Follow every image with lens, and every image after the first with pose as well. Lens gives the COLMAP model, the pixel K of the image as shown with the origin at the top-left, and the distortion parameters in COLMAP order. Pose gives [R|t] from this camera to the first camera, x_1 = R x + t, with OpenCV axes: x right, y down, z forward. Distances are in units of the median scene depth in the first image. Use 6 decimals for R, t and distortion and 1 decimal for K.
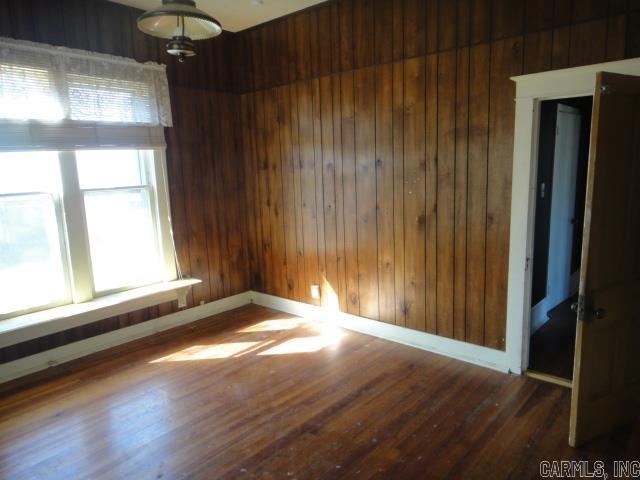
lens RADIAL K [[444.5, 0, 320.0], [0, 444.5, 240.0], [0, 0, 1]] dist [0.003668, -0.000822]
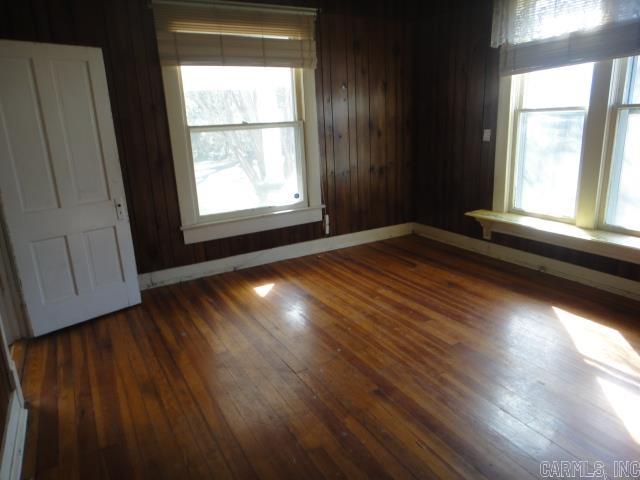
lens RADIAL K [[444.5, 0, 320.0], [0, 444.5, 240.0], [0, 0, 1]] dist [0.003668, -0.000822]
pose [[-0.330500, 0.302453, -0.894032, 0.610554], [-0.103754, 0.929878, 0.352935, -0.135671], [0.938086, 0.209404, -0.275943, 0.885177]]
